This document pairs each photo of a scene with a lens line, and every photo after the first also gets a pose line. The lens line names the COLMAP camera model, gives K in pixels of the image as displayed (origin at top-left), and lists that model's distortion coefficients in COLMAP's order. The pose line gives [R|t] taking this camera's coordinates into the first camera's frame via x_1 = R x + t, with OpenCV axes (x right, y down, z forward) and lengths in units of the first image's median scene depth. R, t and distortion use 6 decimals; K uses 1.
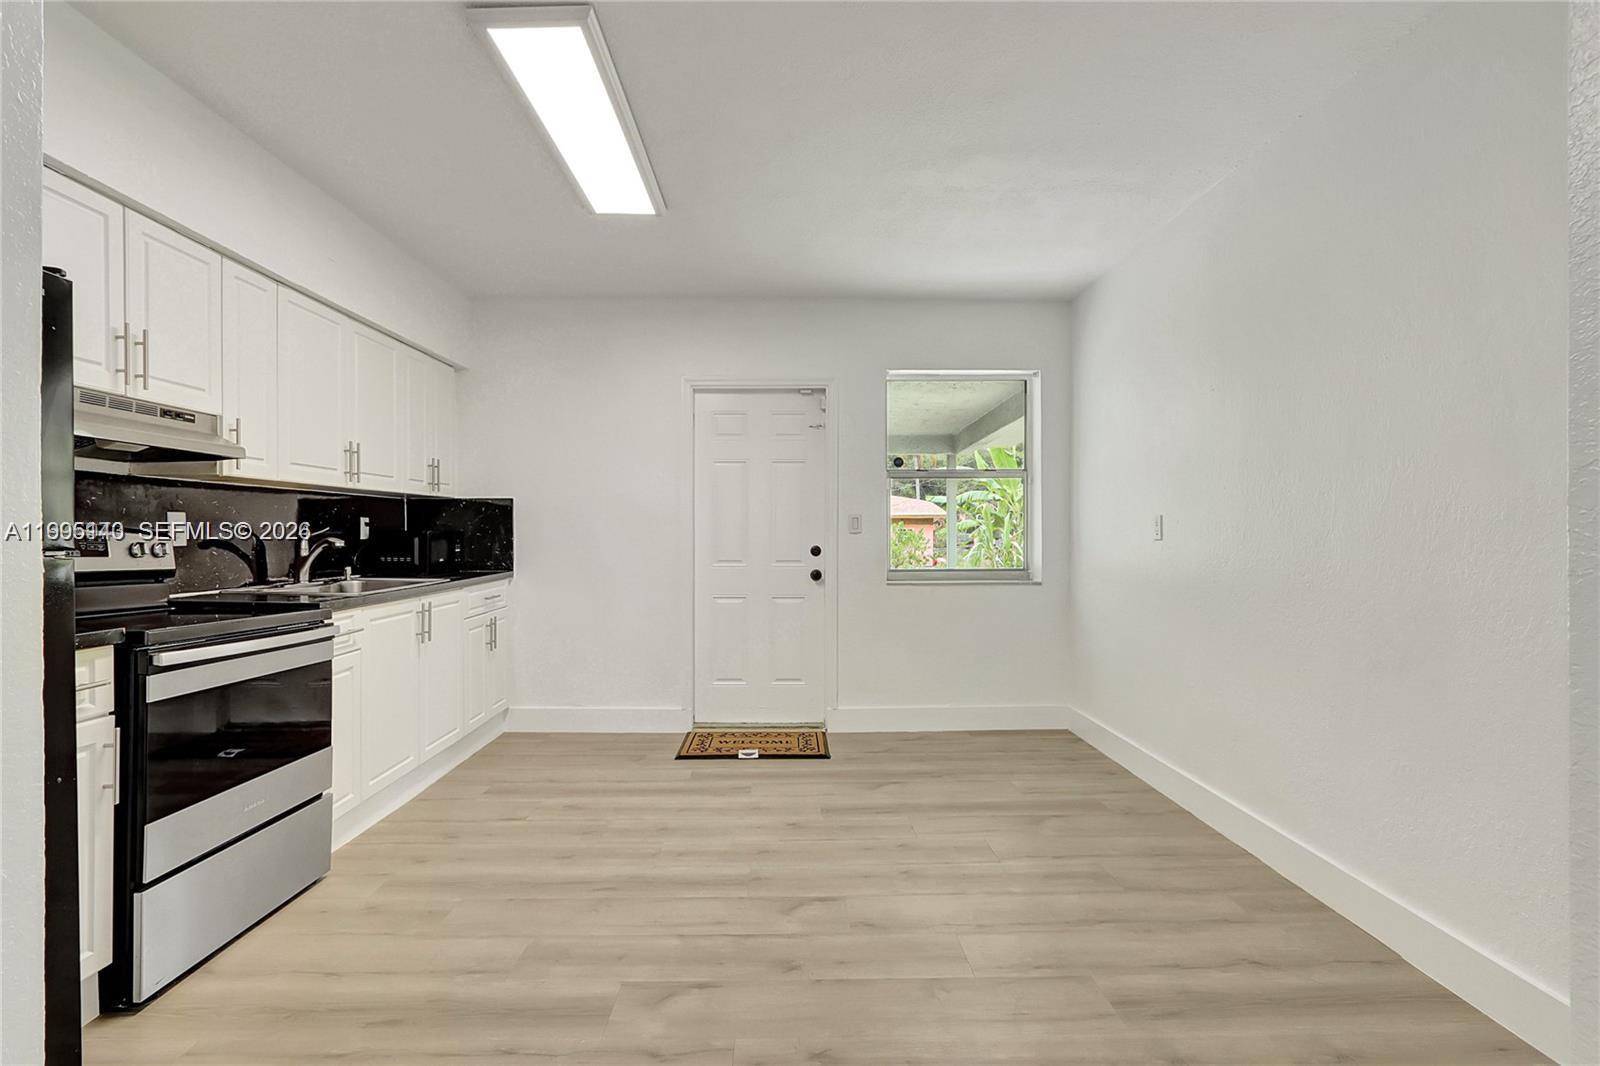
lens RADIAL K [[750.9, 0, 804.9], [0, 750.9, 538.6], [0, 0, 1]] dist [-0.041875, -0.000653]
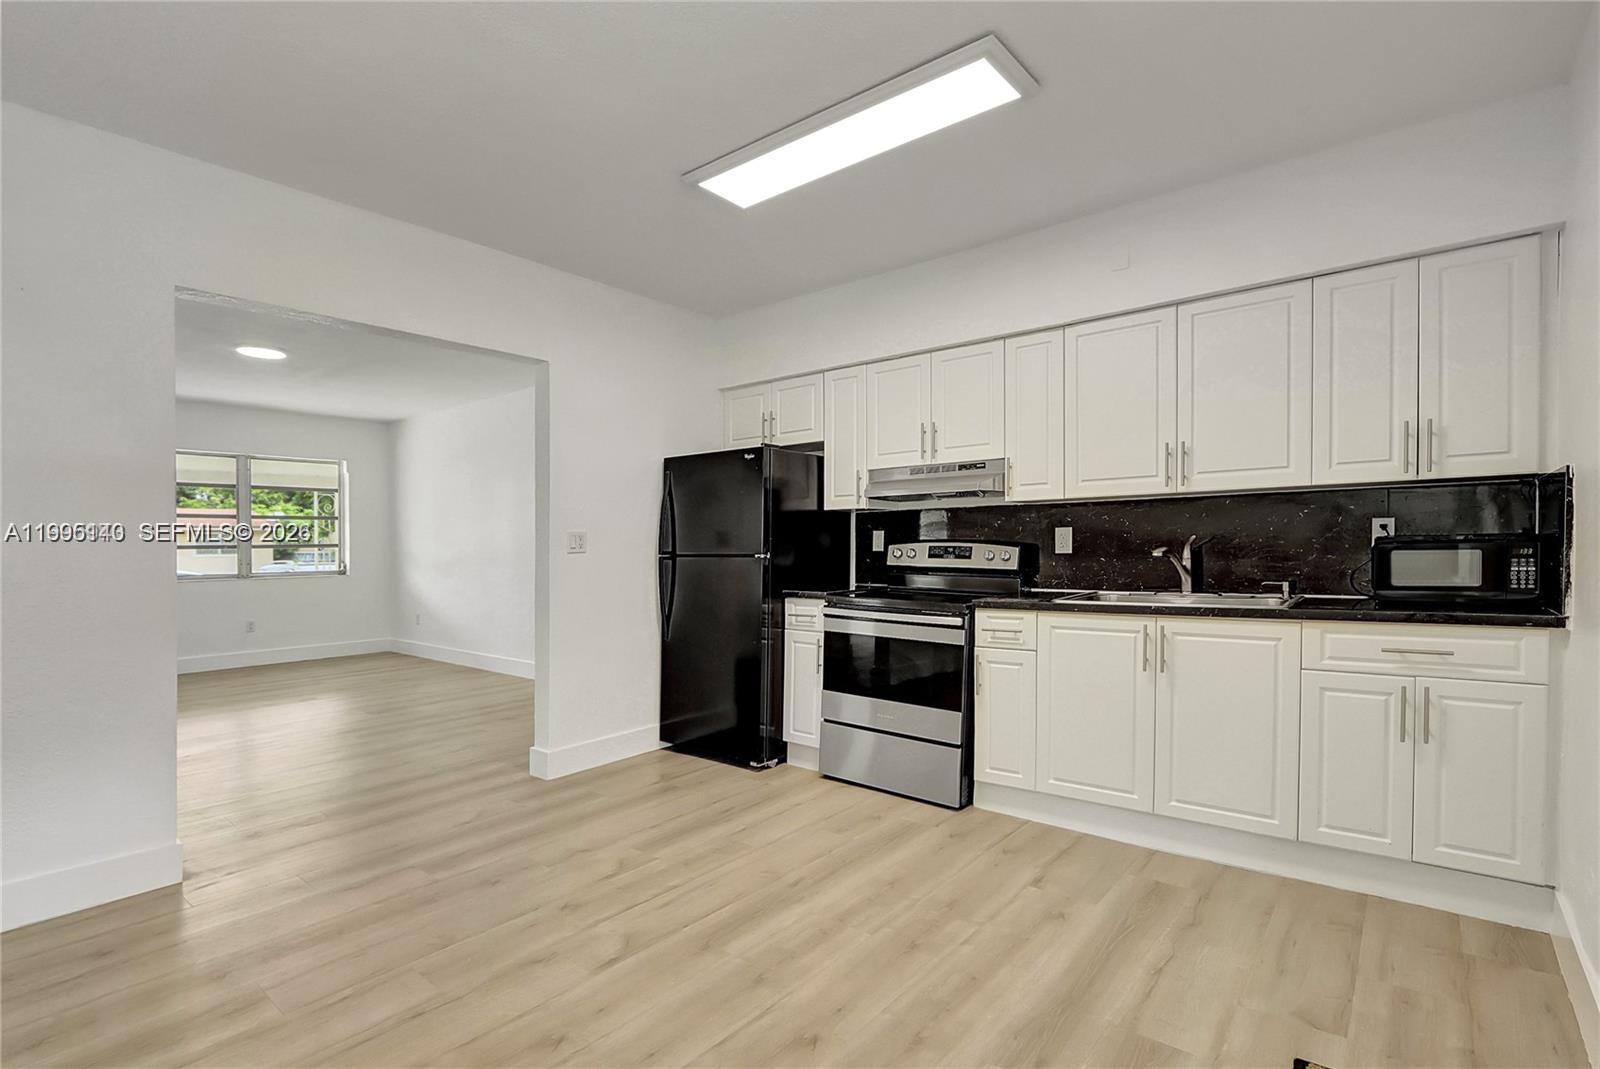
lens RADIAL K [[750.9, 0, 810.3], [0, 750.9, 540.6], [0, 0, 1]] dist [-0.041875, -0.000653]
pose [[-0.644128, -0.006392, -0.764891, 0.518494], [-0.000036, 0.999965, -0.008326, -0.002098], [0.764918, -0.005336, -0.644105, 1.666846]]
